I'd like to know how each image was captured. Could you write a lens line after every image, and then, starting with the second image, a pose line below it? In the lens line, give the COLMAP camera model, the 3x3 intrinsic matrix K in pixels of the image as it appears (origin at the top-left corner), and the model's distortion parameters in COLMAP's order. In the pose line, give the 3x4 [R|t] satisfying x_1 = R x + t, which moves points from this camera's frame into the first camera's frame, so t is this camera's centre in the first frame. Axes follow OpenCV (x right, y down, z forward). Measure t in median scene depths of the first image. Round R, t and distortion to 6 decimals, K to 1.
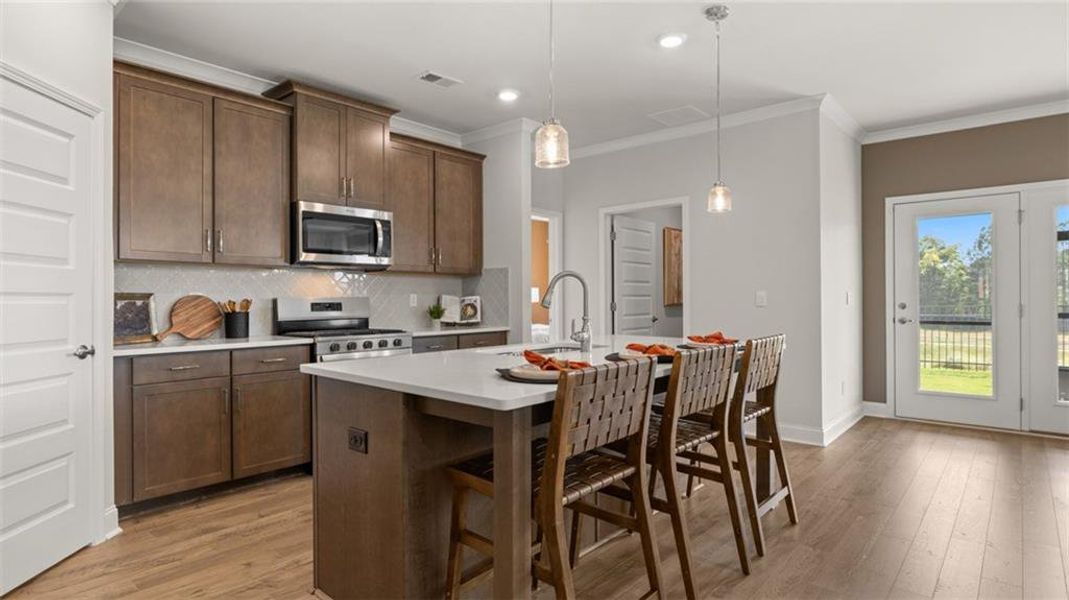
lens RADIAL K [[556.0, 0, 534.5], [0, 556.0, 300.0], [0, 0, 1]] dist [-0.002333, -0.000734]
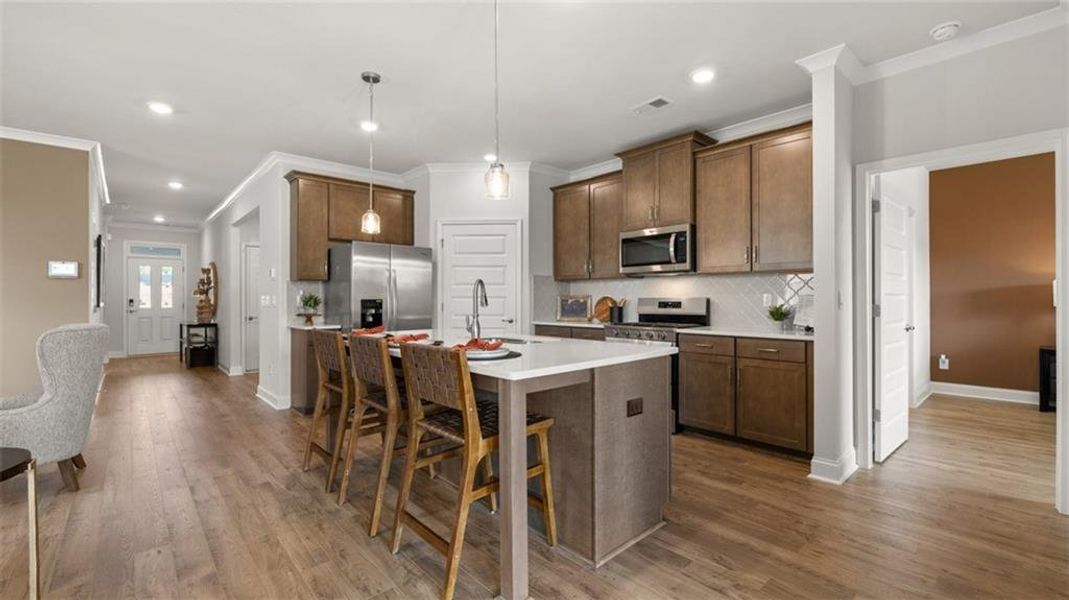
lens RADIAL K [[448.3, 0, 532.9], [0, 448.3, 300.2], [0, 0, 1]] dist [-0.002337, -0.000331]
pose [[-0.113443, 0.005387, -0.993530, 0.626493], [-0.000921, 0.999984, 0.005527, -0.003905], [0.993544, 0.001542, -0.113436, 0.710552]]
